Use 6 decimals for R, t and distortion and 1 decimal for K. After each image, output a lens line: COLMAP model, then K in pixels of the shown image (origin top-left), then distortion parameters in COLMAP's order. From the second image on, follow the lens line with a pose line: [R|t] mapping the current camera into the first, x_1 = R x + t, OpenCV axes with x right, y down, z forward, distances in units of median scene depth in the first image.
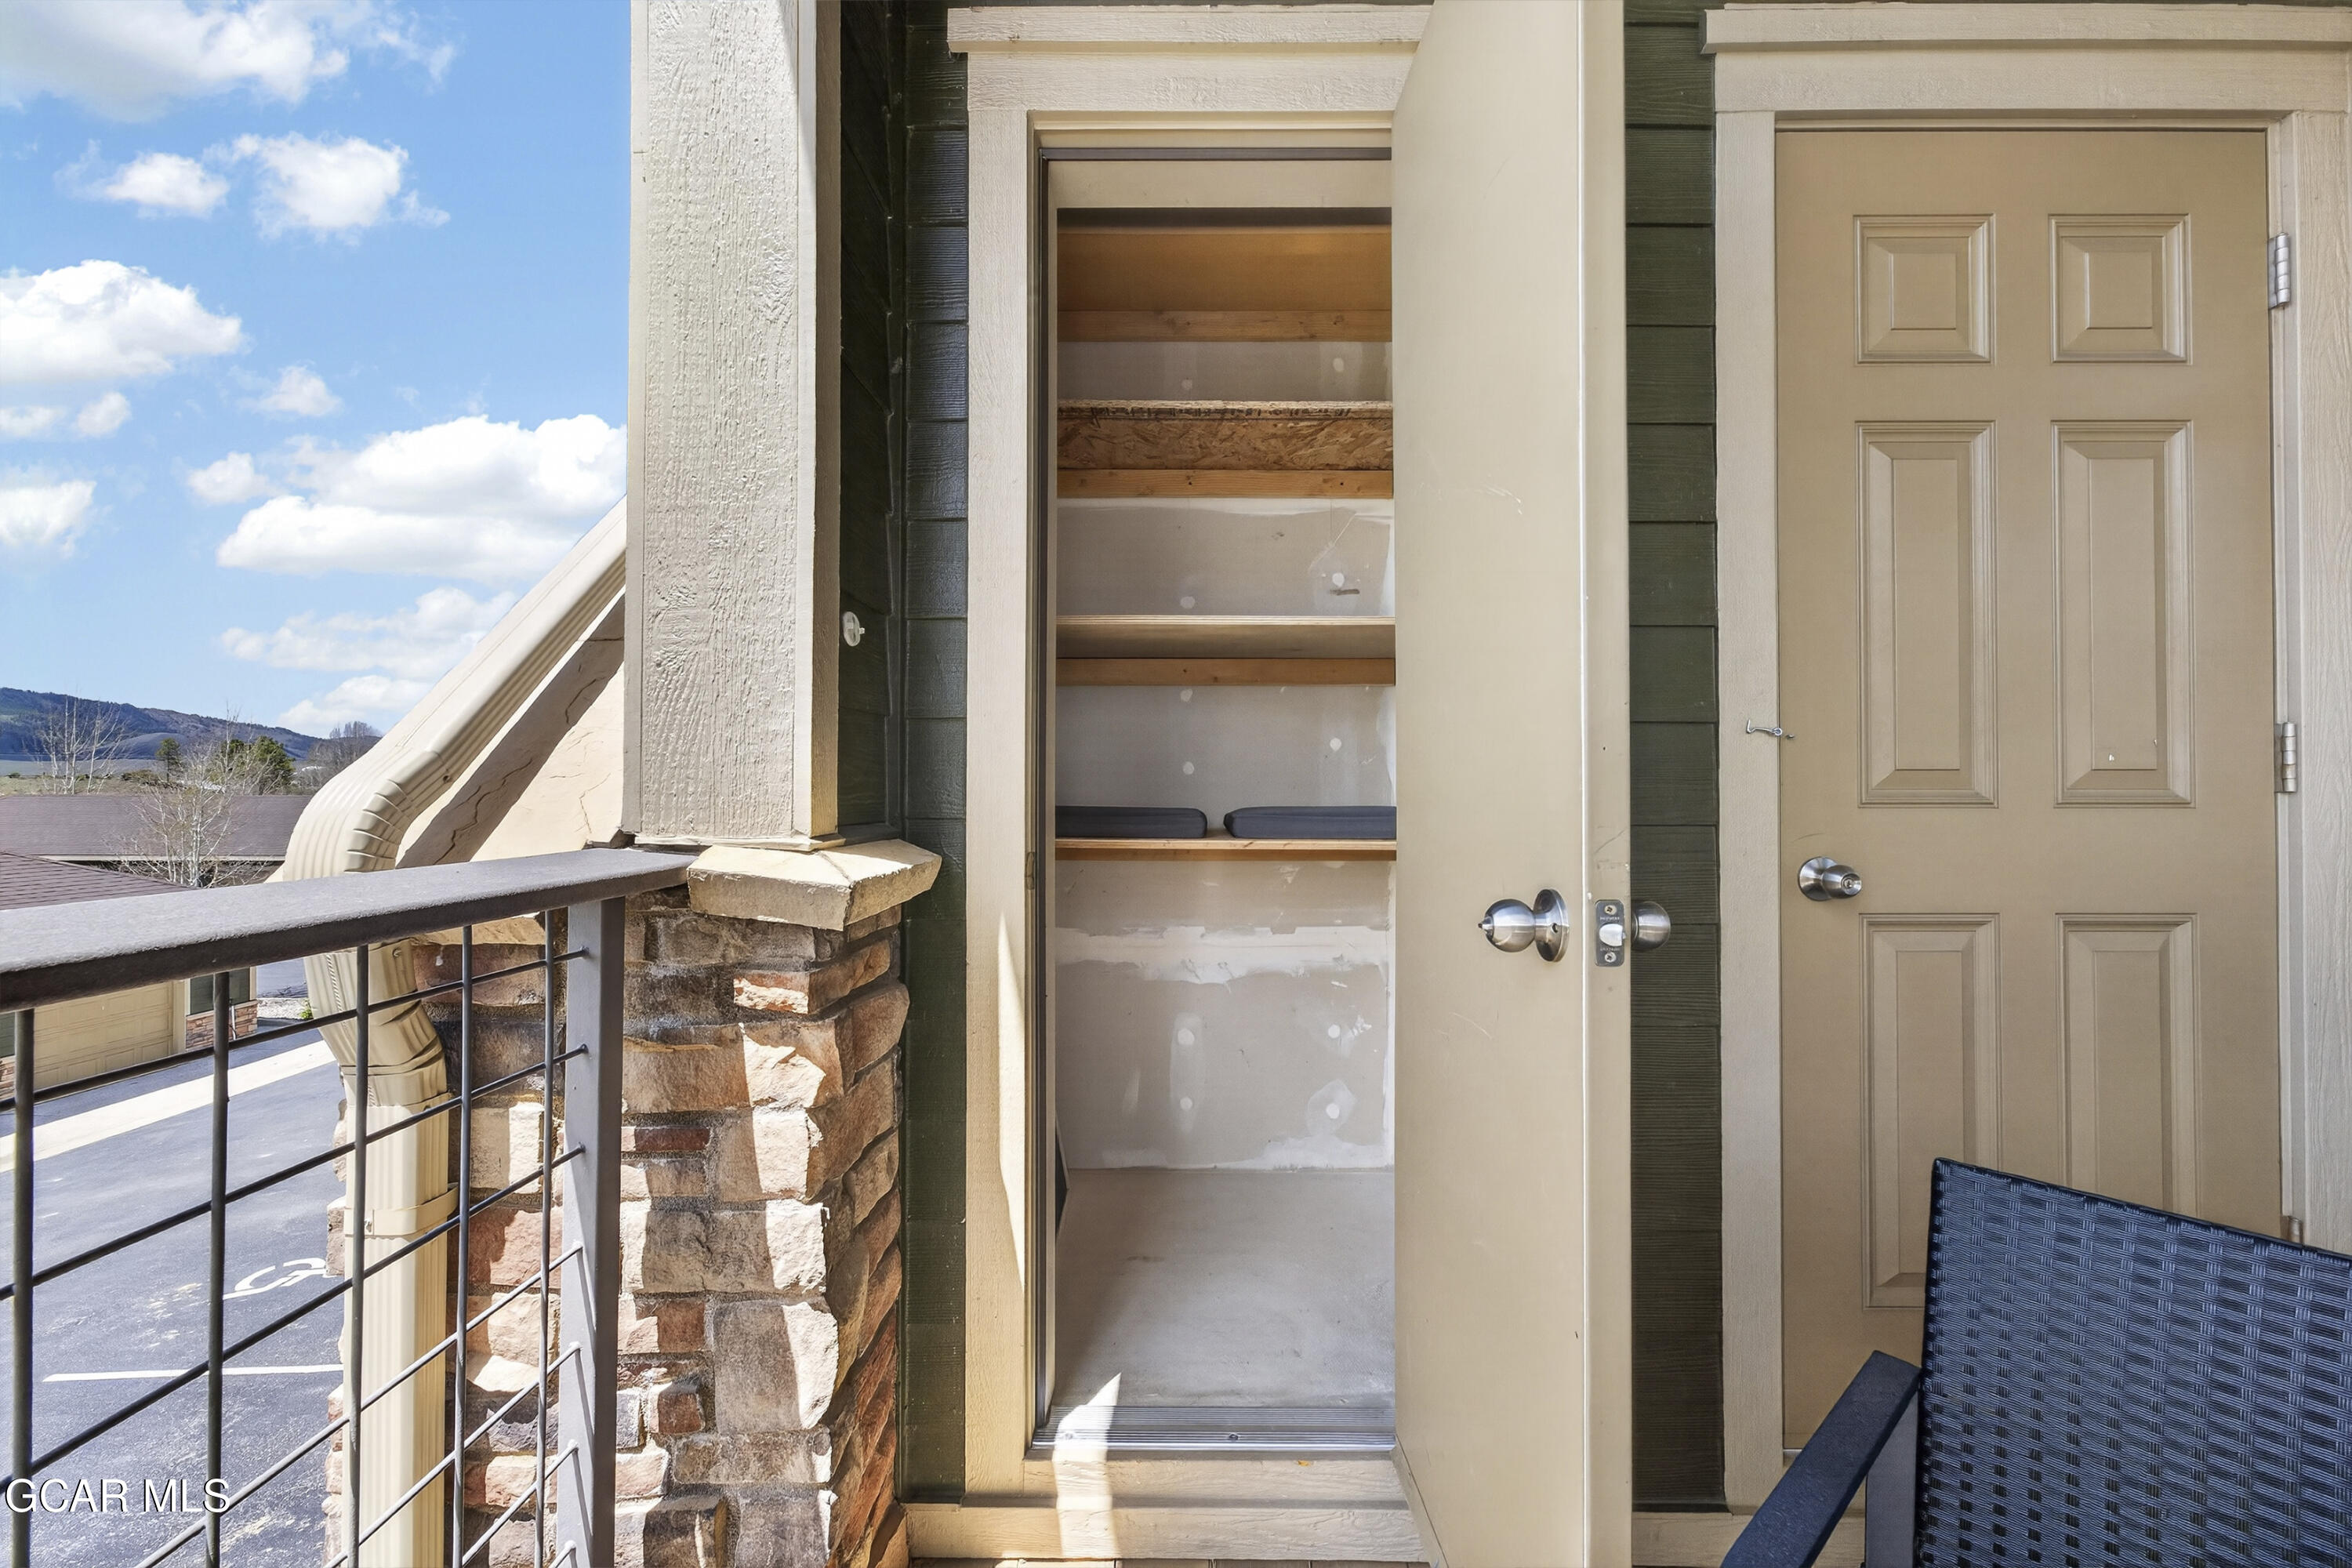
lens RADIAL K [[940.8, 0, 1181.1], [0, 940.8, 786.3], [0, 0, 1]] dist [-0.019565, 0.016671]
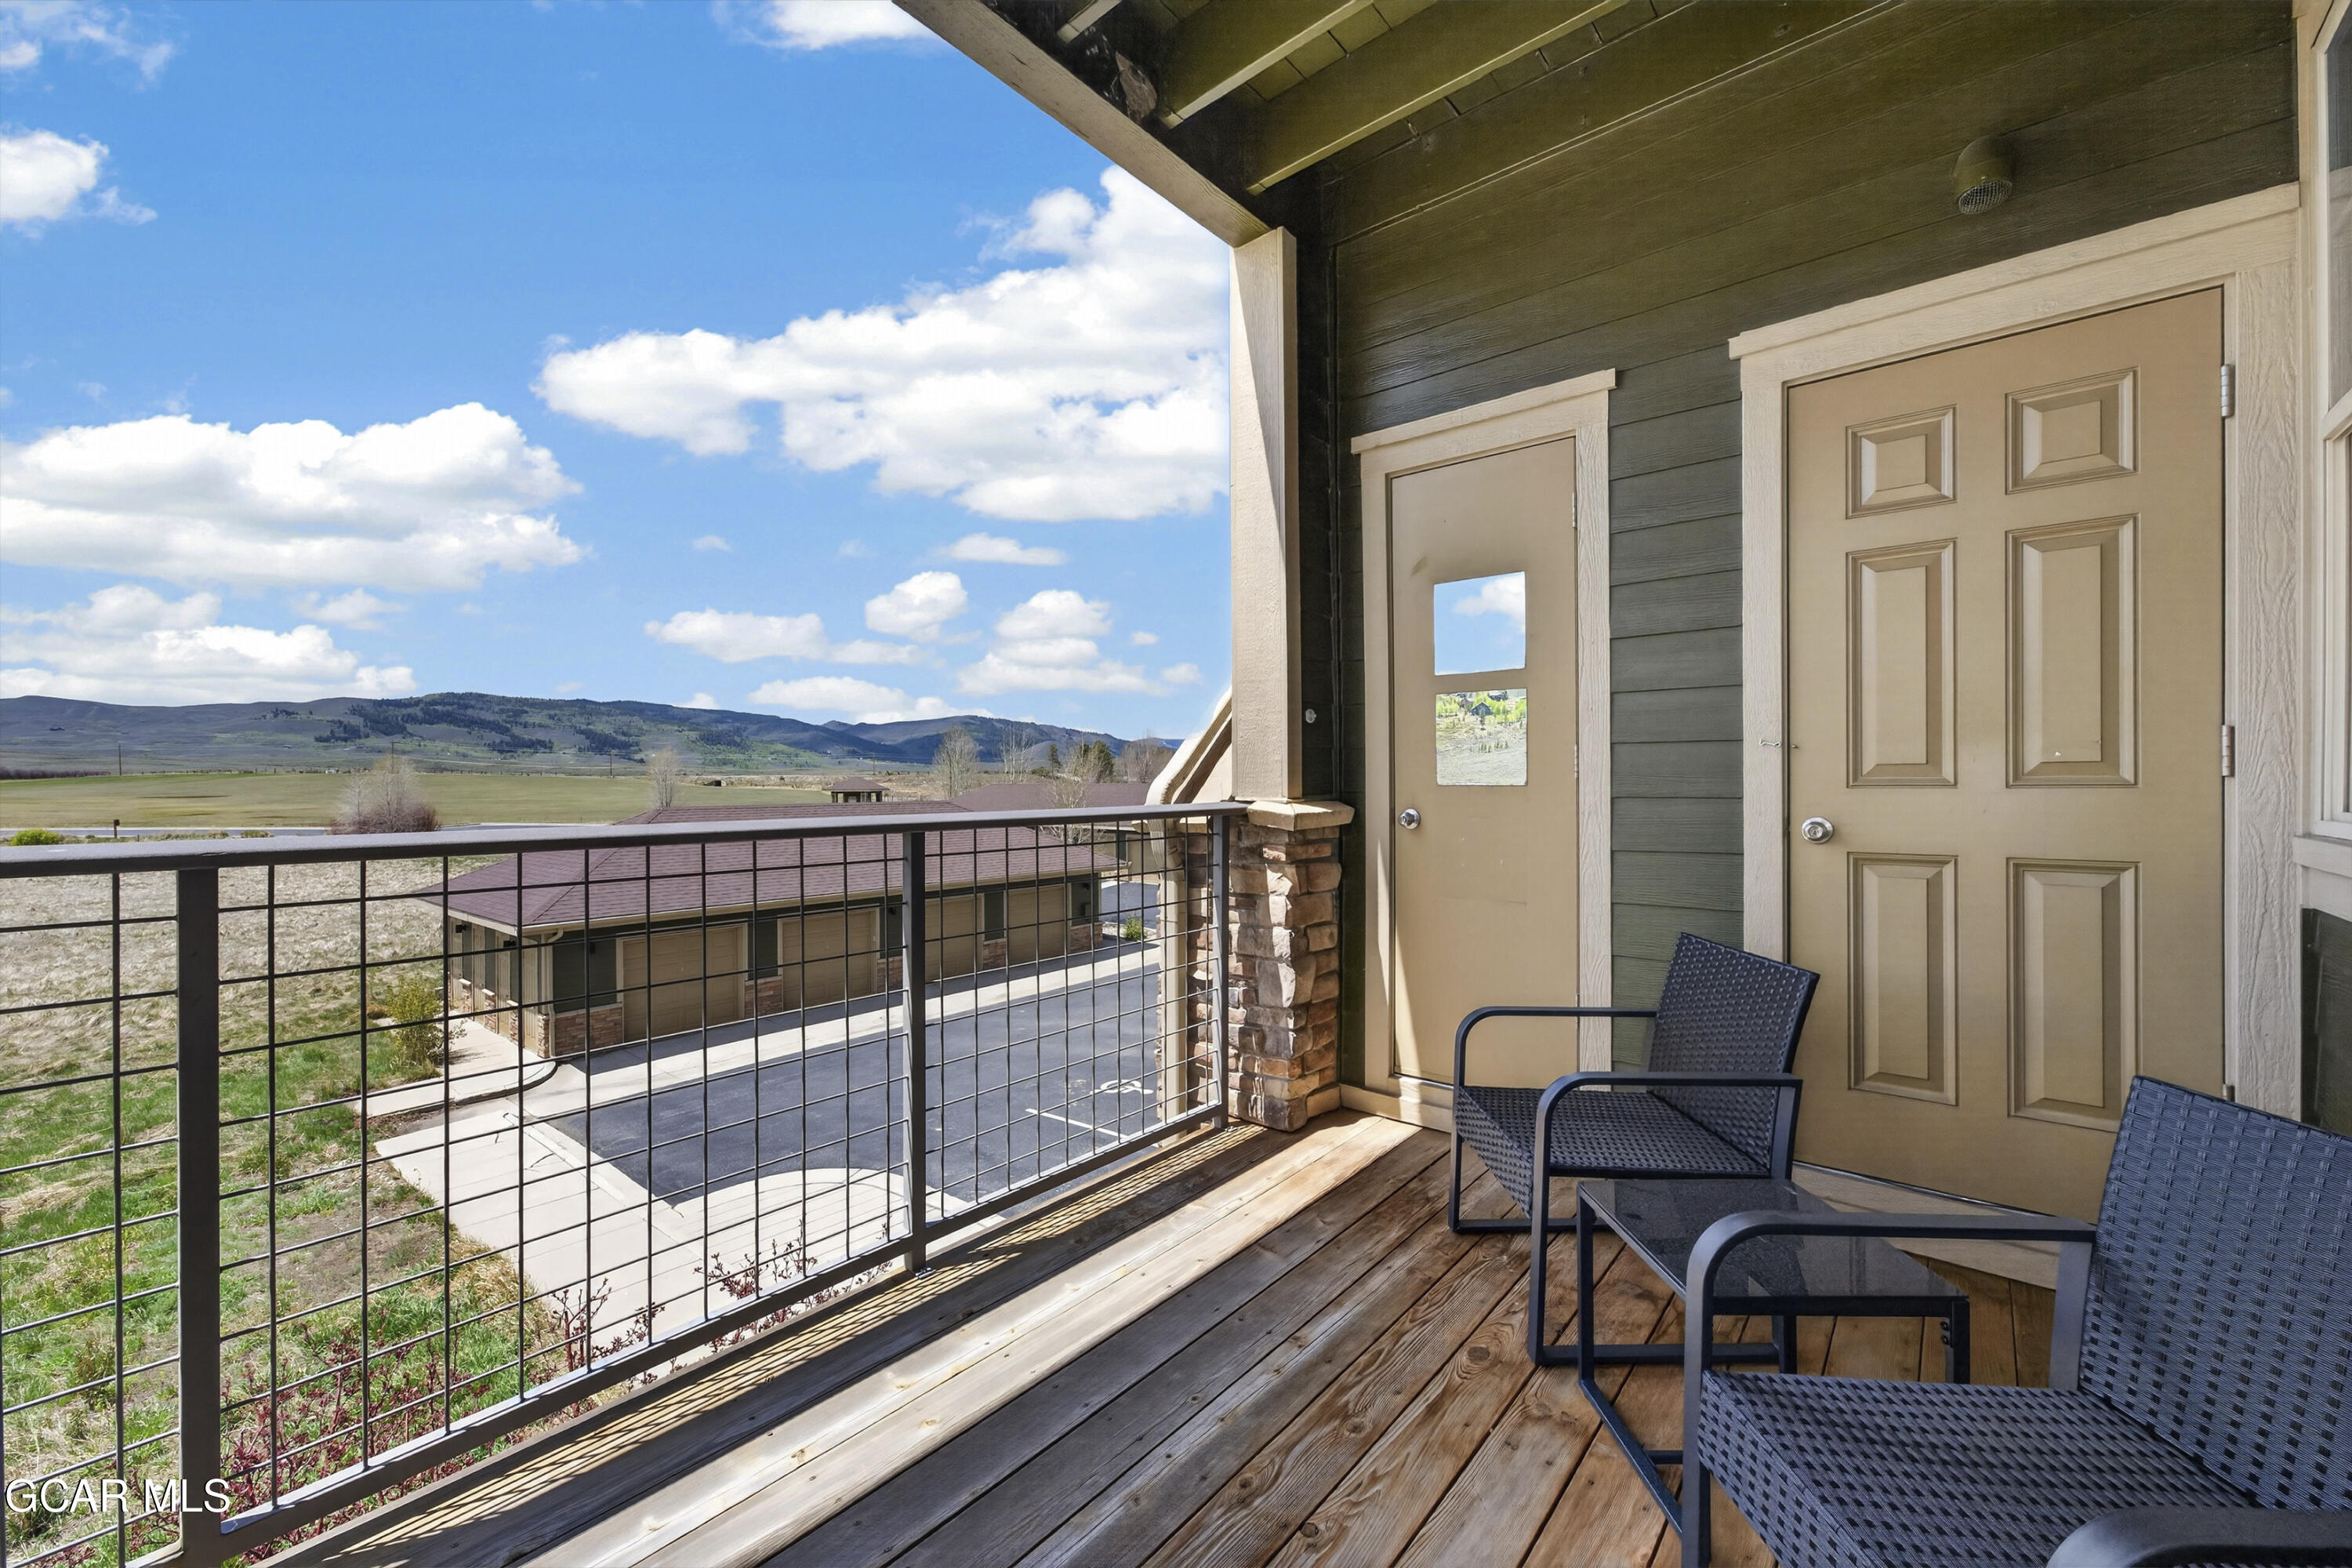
lens RADIAL K [[940.8, 0, 1181.1], [0, 940.8, 786.3], [0, 0, 1]] dist [-0.019565, 0.016671]
pose [[0.773026, -0.003254, -0.634366, 1.135774], [0.011931, 0.999885, 0.009411, -0.011143], [0.634262, -0.014843, 0.772976, -1.354694]]
